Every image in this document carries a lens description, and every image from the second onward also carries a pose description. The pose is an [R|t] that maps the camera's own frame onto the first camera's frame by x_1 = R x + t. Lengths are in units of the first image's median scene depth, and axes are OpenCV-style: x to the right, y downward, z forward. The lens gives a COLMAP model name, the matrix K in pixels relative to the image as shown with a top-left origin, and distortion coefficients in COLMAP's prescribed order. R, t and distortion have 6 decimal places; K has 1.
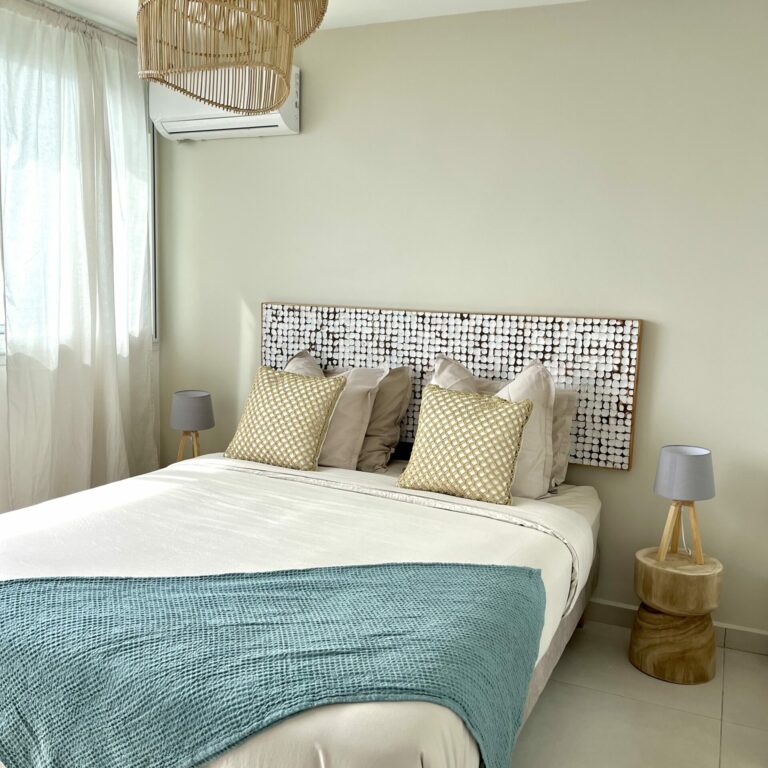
lens RADIAL K [[804.8, 0, 393.9], [0, 804.8, 399.9], [0, 0, 1]] dist [0.133105, -0.314751]
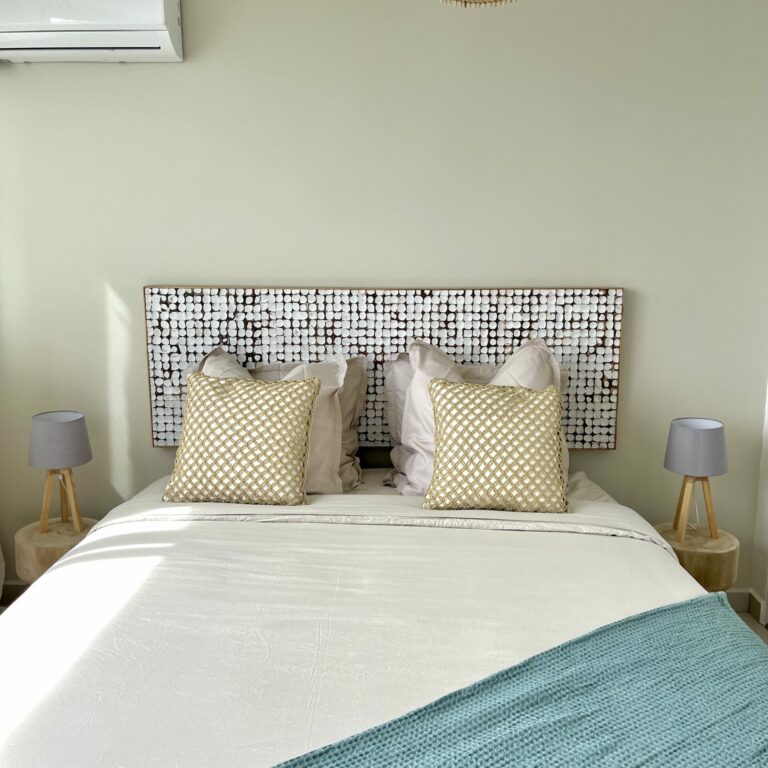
lens RADIAL K [[804.8, 0, 393.9], [0, 804.8, 399.9], [0, 0, 1]] dist [0.133105, -0.314751]
pose [[0.908495, -0.105185, 0.404440, -0.301057], [0.084721, 0.994066, 0.068224, -0.052721], [-0.409217, -0.027716, 0.912016, 0.235866]]
